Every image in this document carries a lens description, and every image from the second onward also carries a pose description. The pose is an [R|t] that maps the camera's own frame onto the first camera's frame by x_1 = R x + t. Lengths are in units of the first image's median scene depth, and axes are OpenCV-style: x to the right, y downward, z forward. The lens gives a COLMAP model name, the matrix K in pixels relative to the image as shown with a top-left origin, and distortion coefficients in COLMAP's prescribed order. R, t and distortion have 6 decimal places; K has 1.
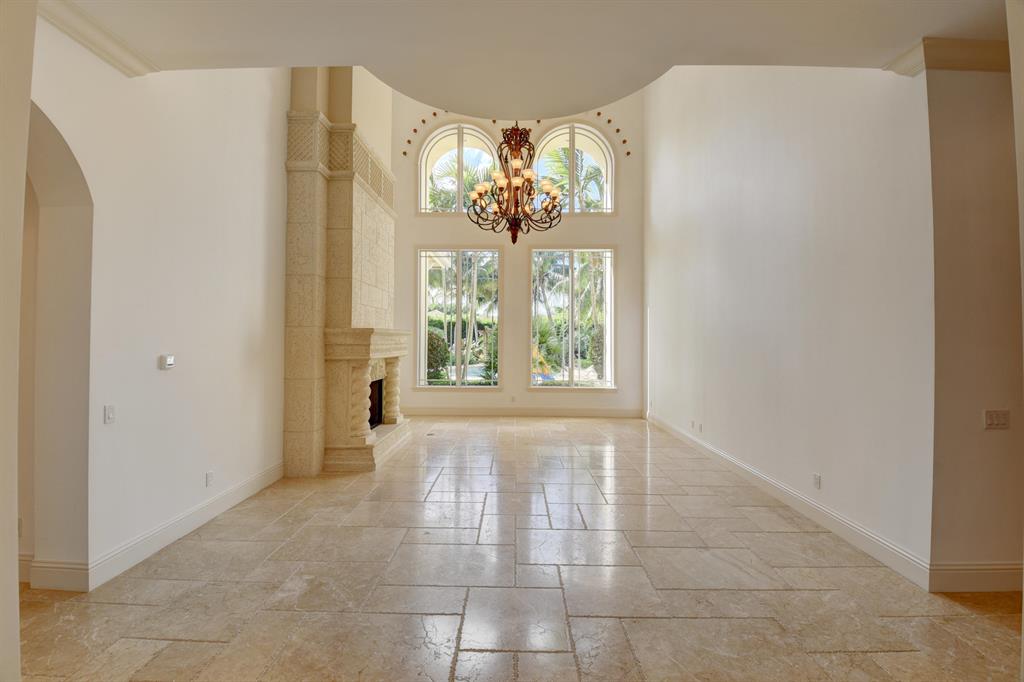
lens RADIAL K [[450.1, 0, 511.1], [0, 450.1, 340.2], [0, 0, 1]] dist [-0.010146, -0.009969]
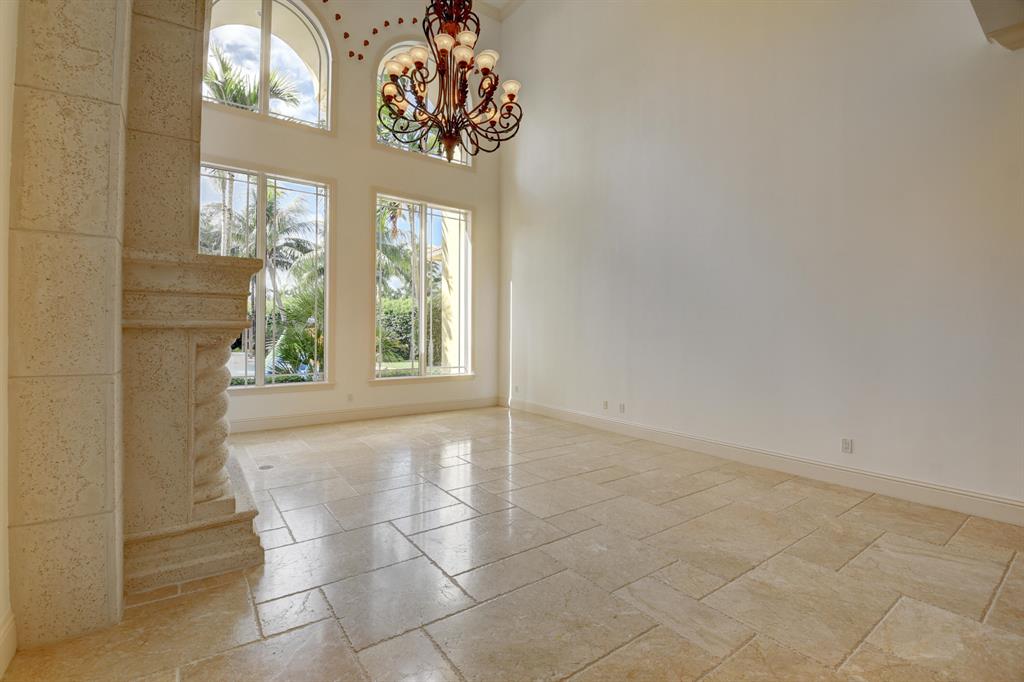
lens RADIAL K [[450.1, 0, 514.9], [0, 450.1, 337.7], [0, 0, 1]] dist [-0.010146, -0.009969]
pose [[0.806608, -0.006399, 0.591052, -0.363187], [-0.001224, 0.999921, 0.012496, 0.046707], [-0.591085, -0.010803, 0.806537, 0.463717]]
